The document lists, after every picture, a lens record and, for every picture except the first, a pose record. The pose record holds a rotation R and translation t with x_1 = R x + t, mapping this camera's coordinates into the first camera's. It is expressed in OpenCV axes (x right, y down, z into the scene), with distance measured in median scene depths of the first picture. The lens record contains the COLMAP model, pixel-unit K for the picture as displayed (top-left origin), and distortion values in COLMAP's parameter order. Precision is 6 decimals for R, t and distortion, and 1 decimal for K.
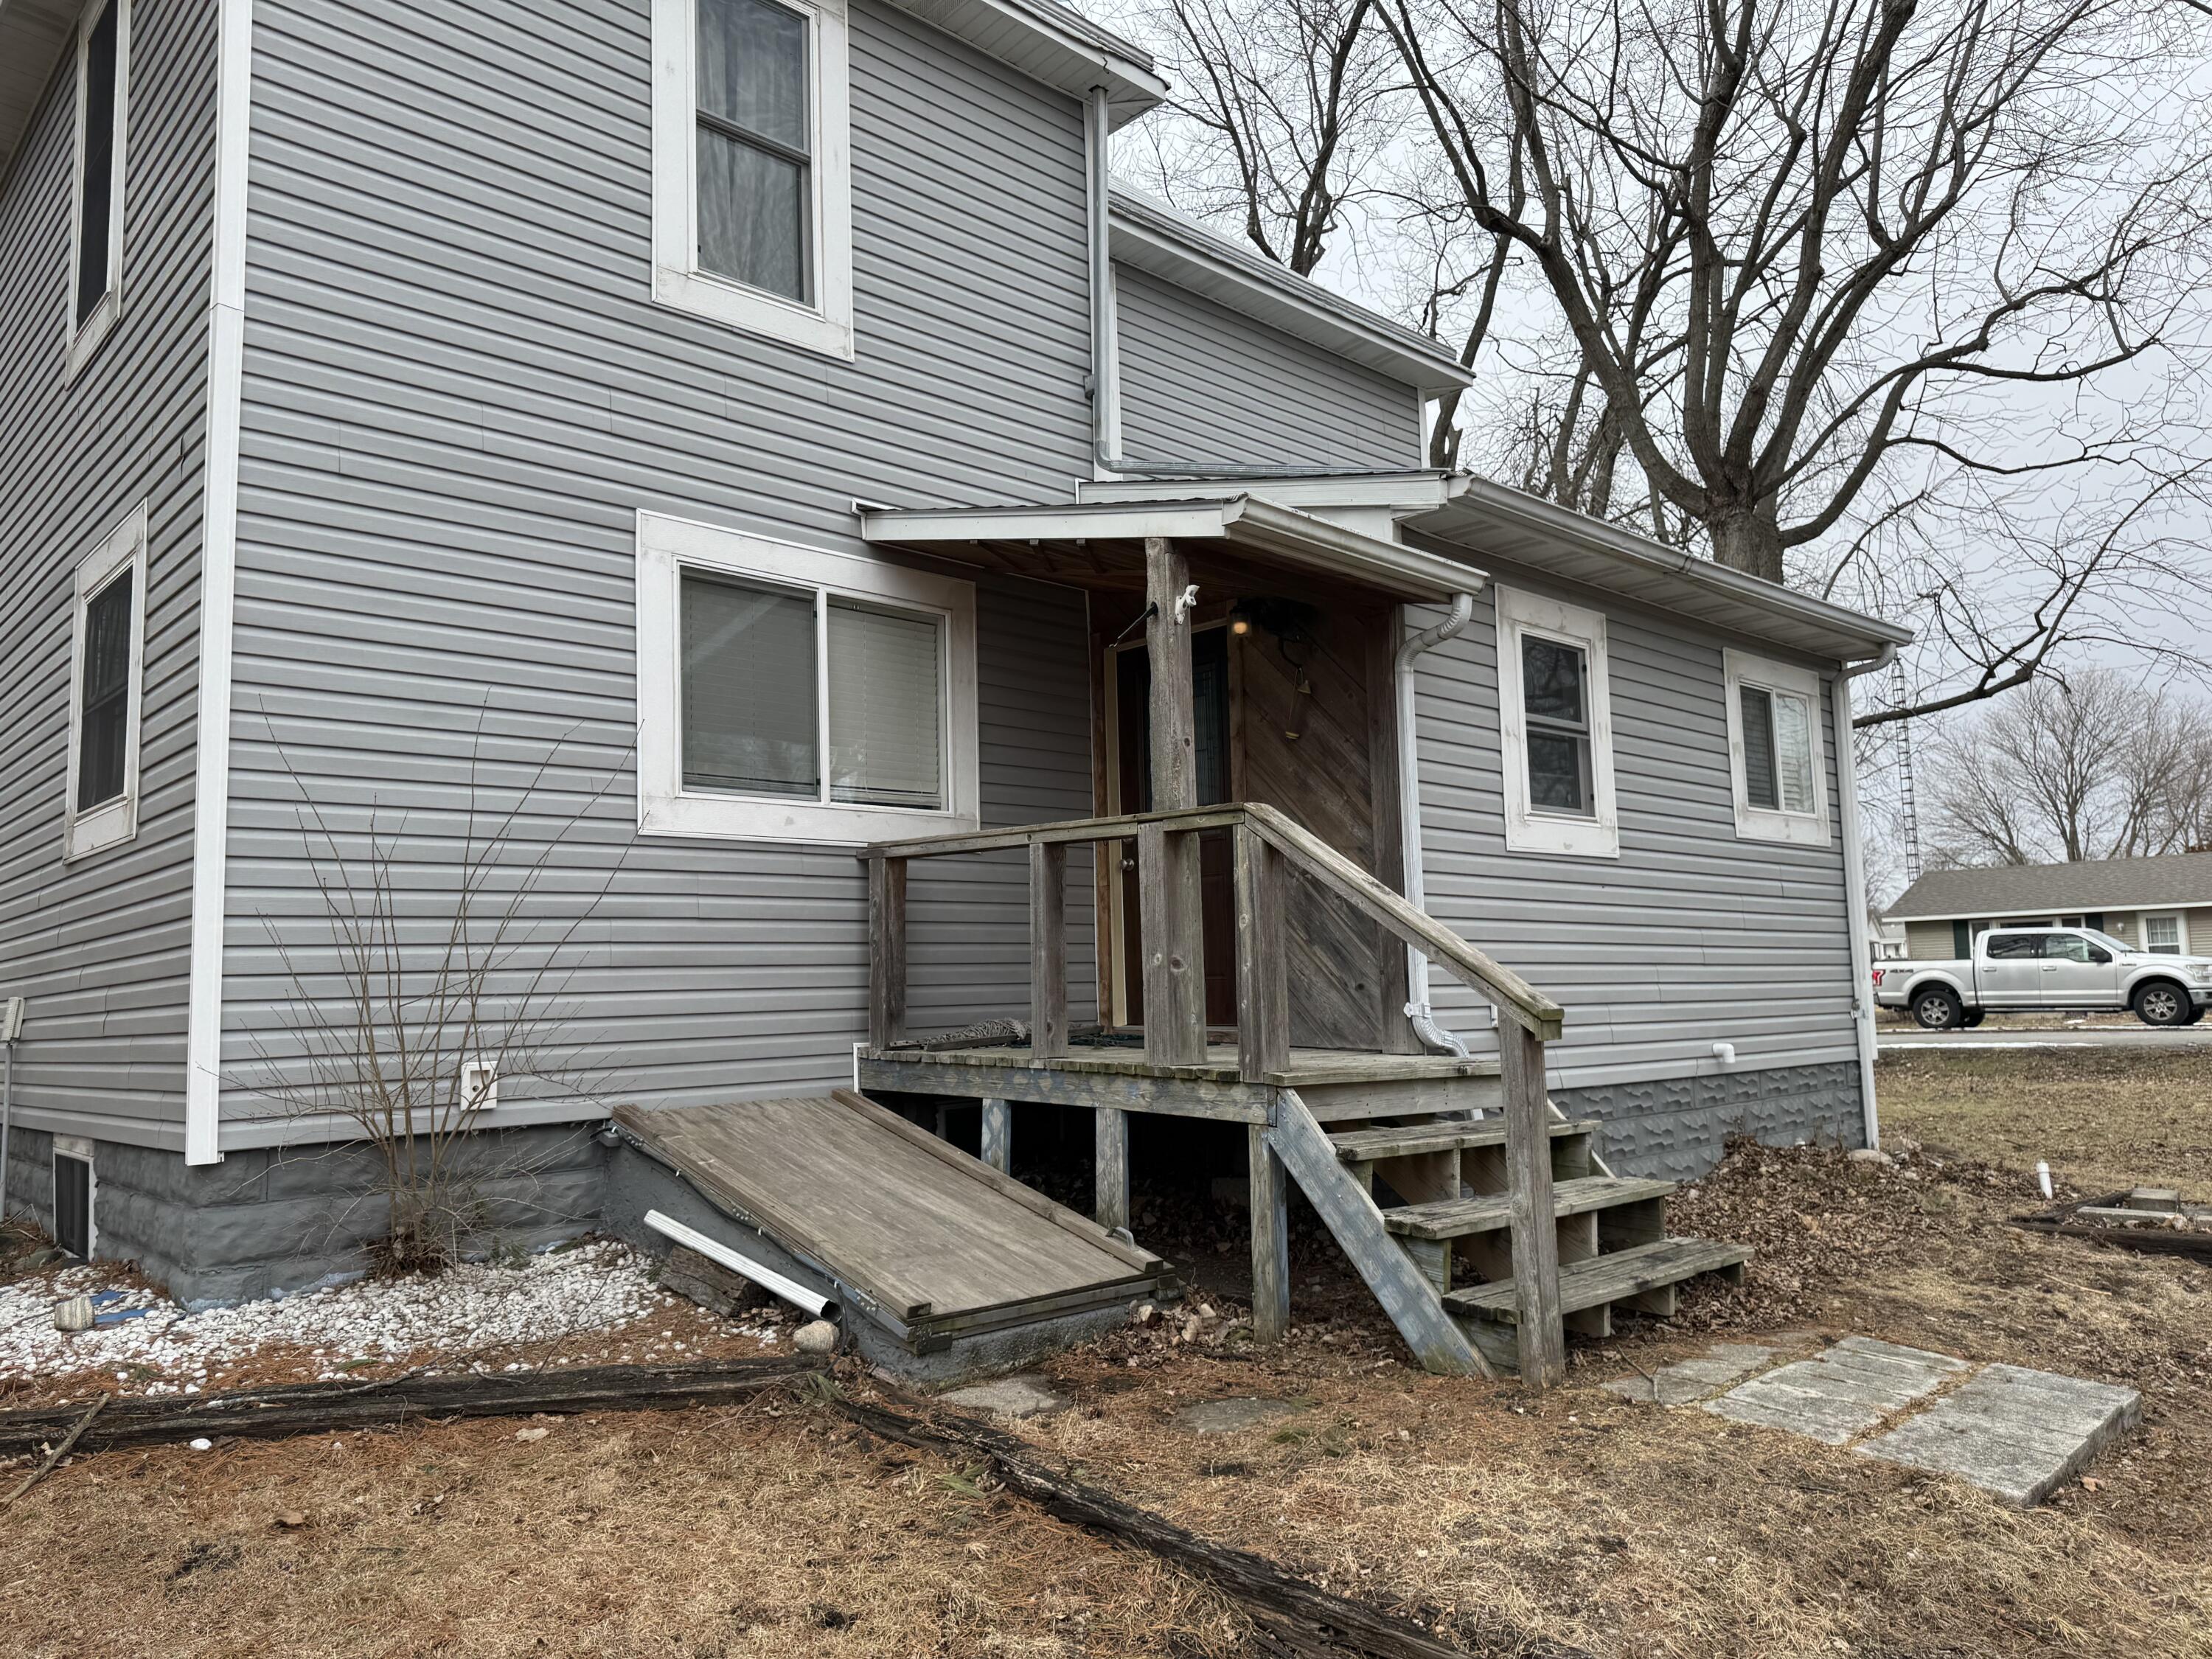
lens RADIAL K [[1559.1, 0, 1117.7], [0, 1559.1, 871.9], [0, 0, 1]] dist [0.003092, -0.021033]
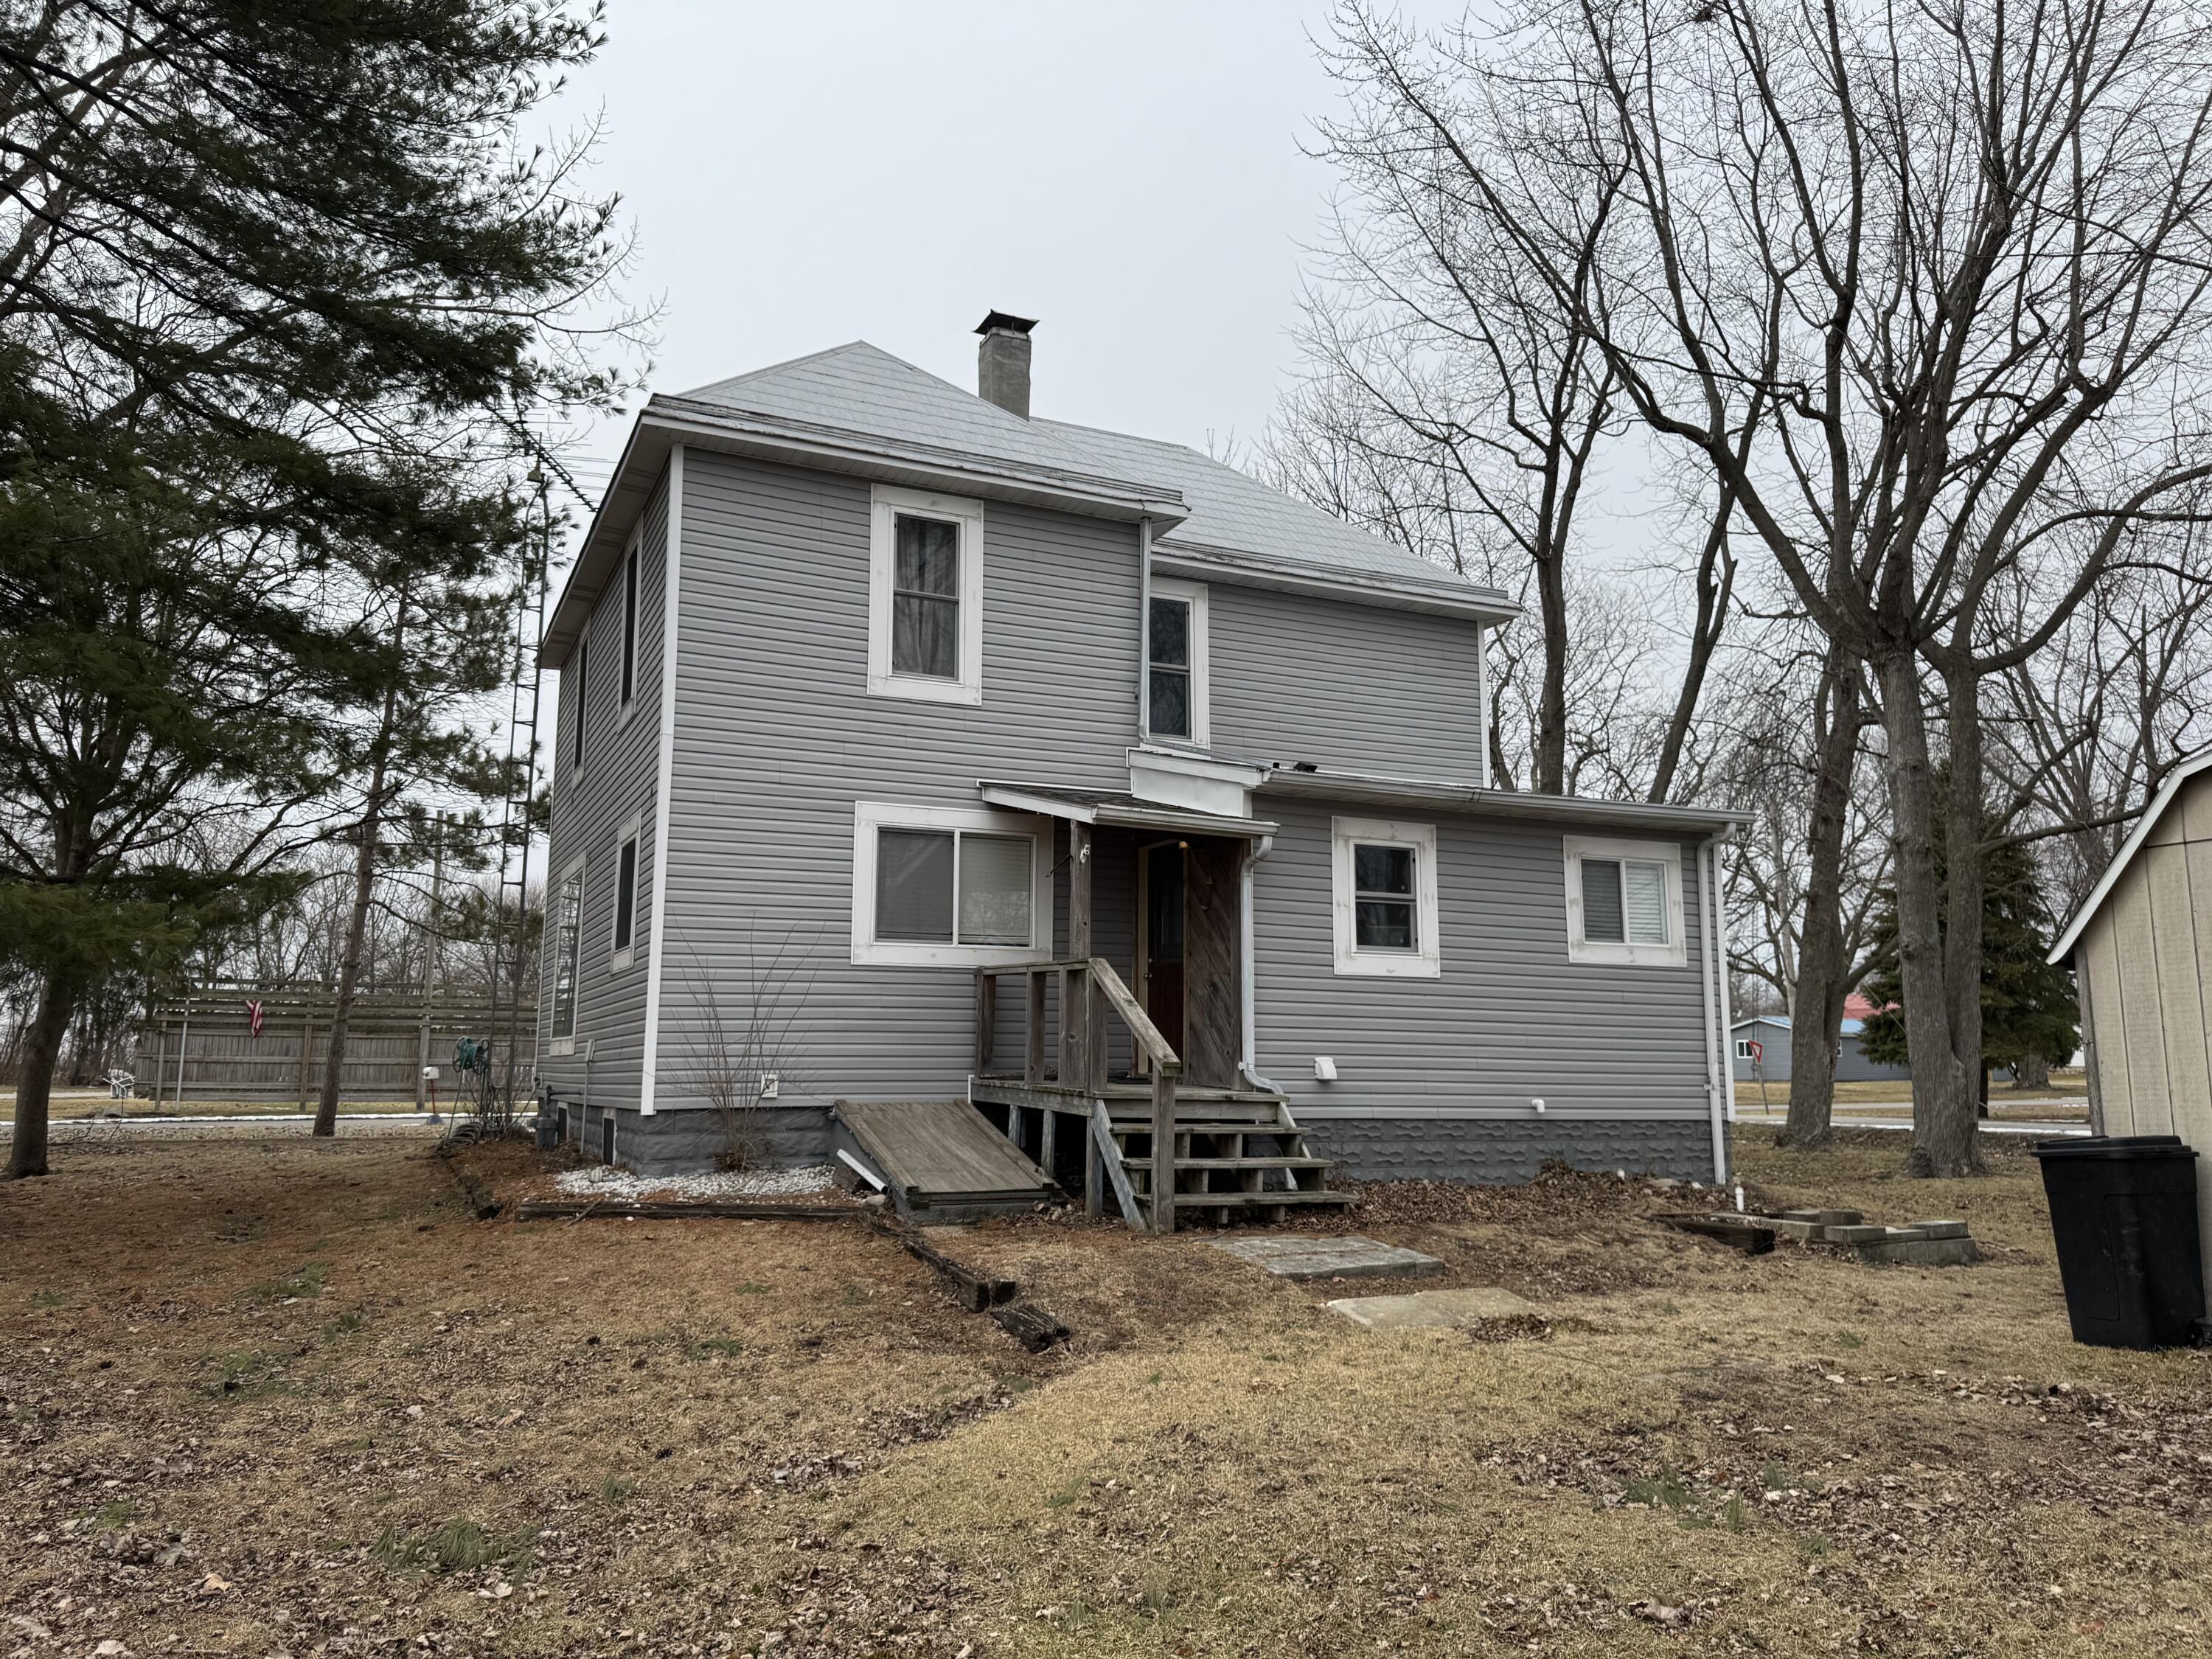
lens RADIAL K [[1559.1, 0, 1108.0], [0, 1559.1, 829.1], [0, 0, 1]] dist [0.003092, -0.021033]
pose [[0.947636, -0.015838, -0.318958, 0.624322], [-0.006704, 0.997563, -0.069452, -0.058263], [0.319281, 0.067953, 0.945221, -0.770284]]
